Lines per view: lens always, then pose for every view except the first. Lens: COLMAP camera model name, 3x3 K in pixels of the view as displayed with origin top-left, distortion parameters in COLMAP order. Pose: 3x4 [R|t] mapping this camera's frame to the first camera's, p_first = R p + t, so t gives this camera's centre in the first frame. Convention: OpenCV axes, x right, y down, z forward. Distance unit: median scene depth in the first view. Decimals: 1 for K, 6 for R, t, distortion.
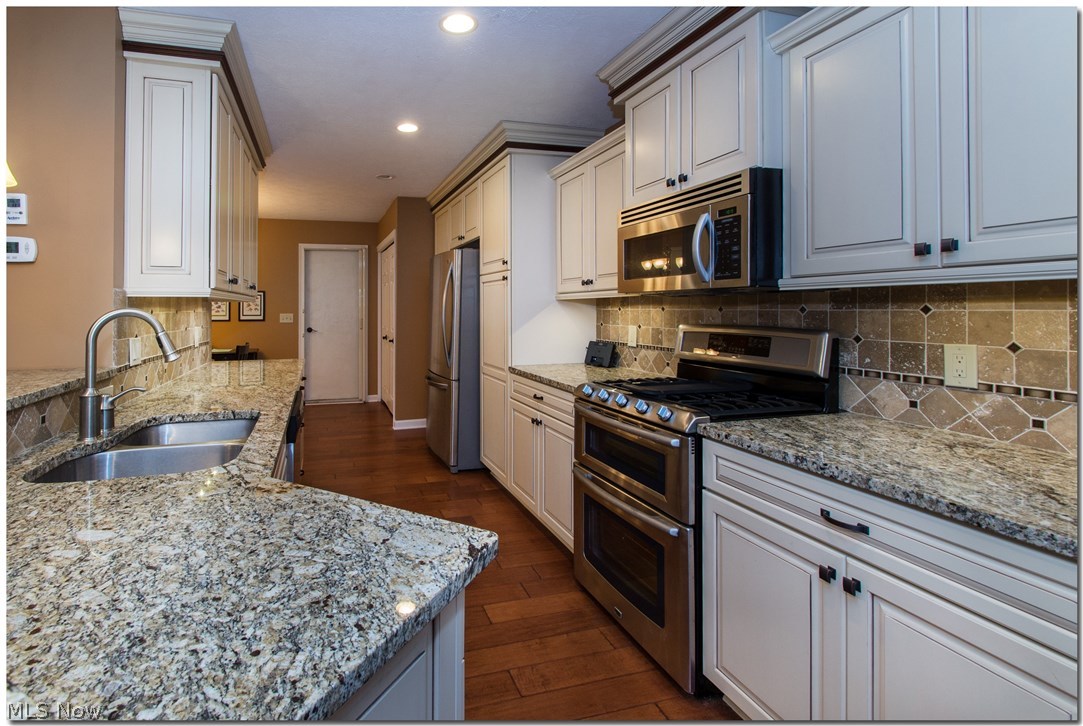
lens RADIAL K [[497.8, 0, 456.6], [0, 497.8, 323.0], [0, 0, 1]] dist [0.005876, -0.004103]
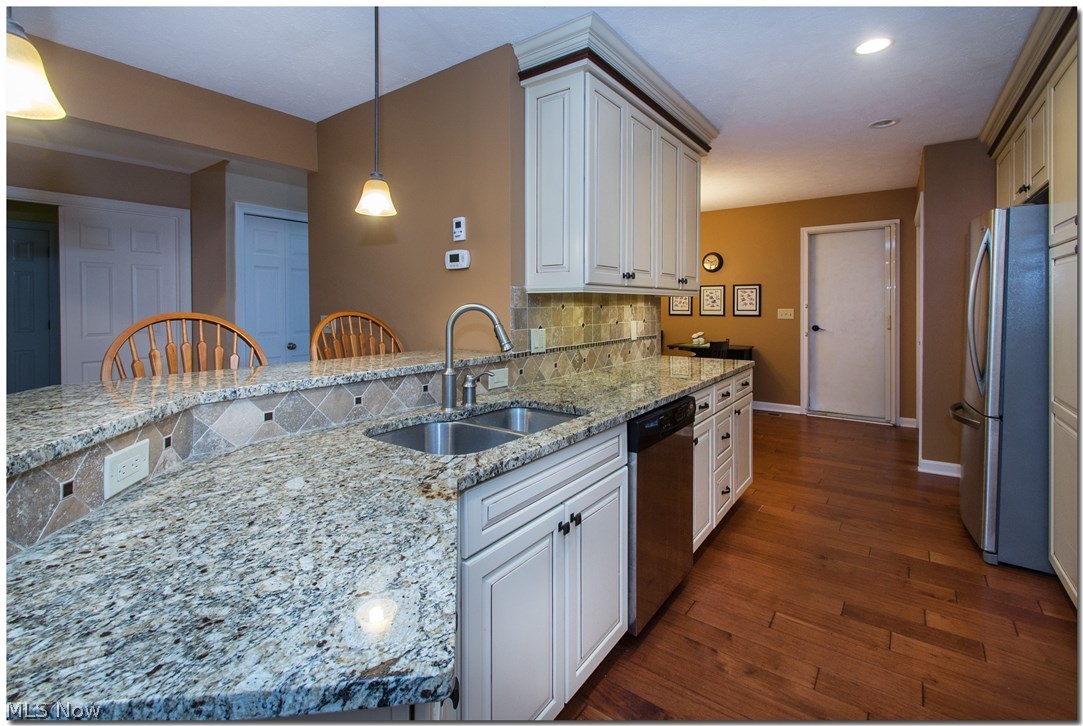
lens RADIAL K [[497.8, 0, 526.0], [0, 497.8, 321.6], [0, 0, 1]] dist [0.005876, -0.004103]
pose [[0.610711, 0.030031, -0.791284, 0.362944], [-0.023206, 0.999530, 0.020024, -0.013451], [0.791513, 0.006134, 0.611121, 0.405666]]
